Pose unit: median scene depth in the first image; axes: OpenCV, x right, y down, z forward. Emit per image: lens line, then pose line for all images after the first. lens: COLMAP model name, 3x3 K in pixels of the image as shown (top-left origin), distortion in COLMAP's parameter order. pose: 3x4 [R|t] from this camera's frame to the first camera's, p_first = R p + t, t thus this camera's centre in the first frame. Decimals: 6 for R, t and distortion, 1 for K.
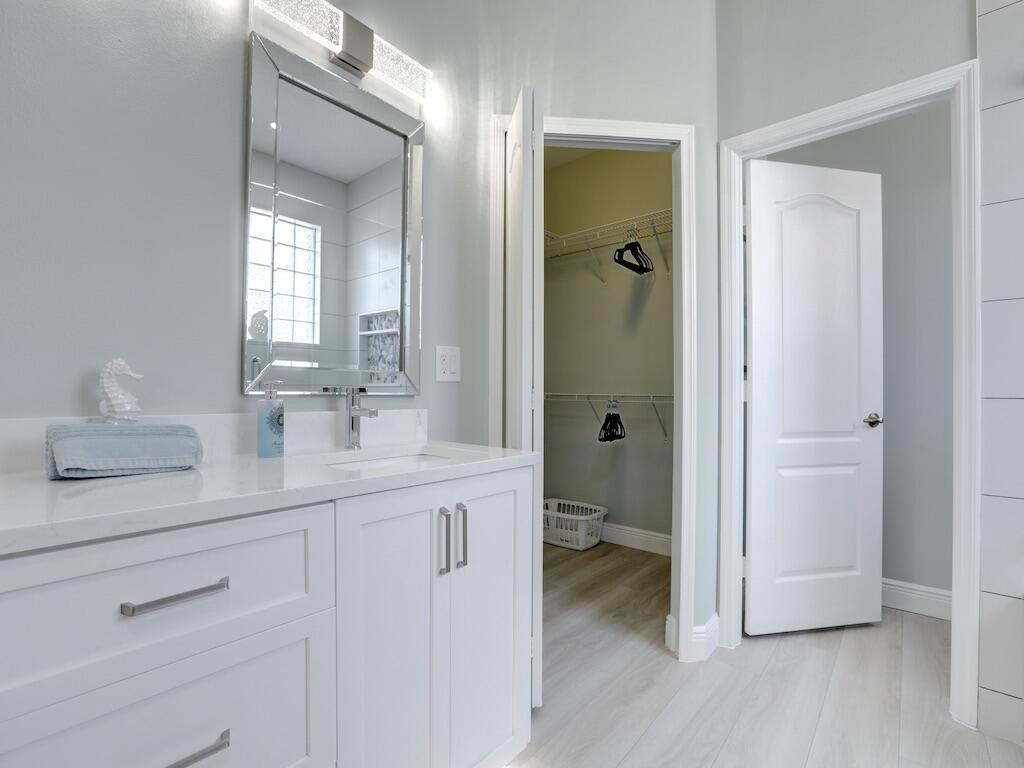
lens RADIAL K [[469.4, 0, 506.6], [0, 469.4, 391.9], [0, 0, 1]] dist [-0.040423, 0.004173]
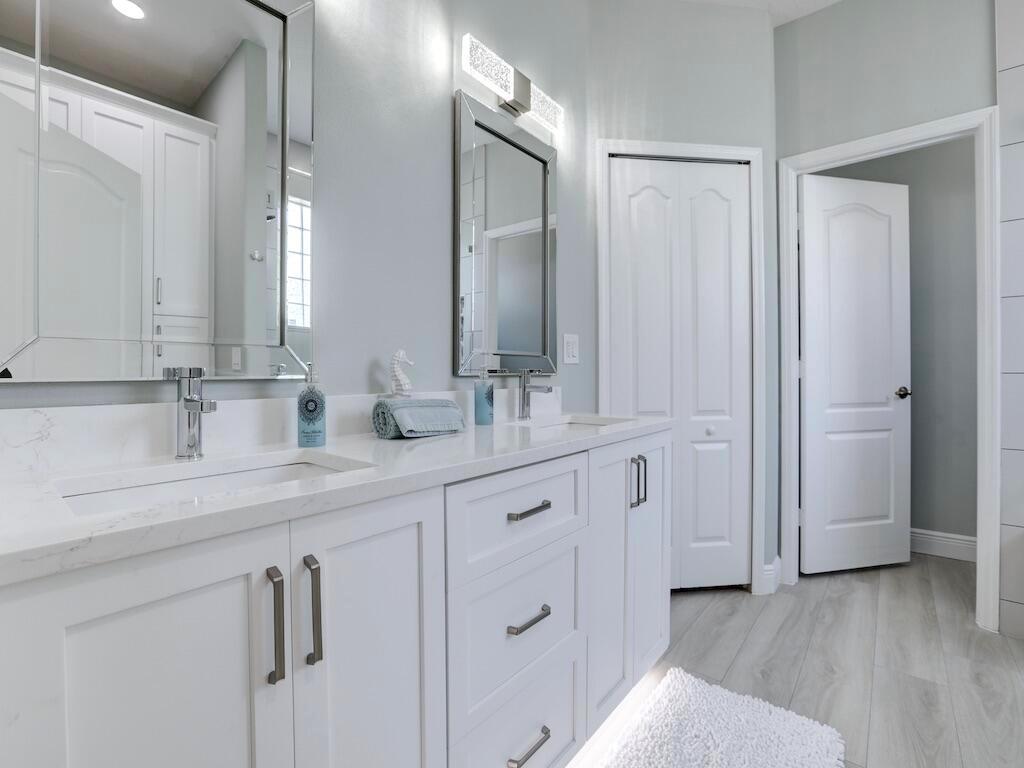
lens RADIAL K [[469.4, 0, 514.9], [0, 469.4, 375.1], [0, 0, 1]] dist [-0.040423, 0.004173]
pose [[0.999553, -0.010406, 0.028010, -0.312764], [0.010229, 0.999927, 0.006457, -0.002894], [-0.028075, -0.006168, 0.999587, -0.206774]]
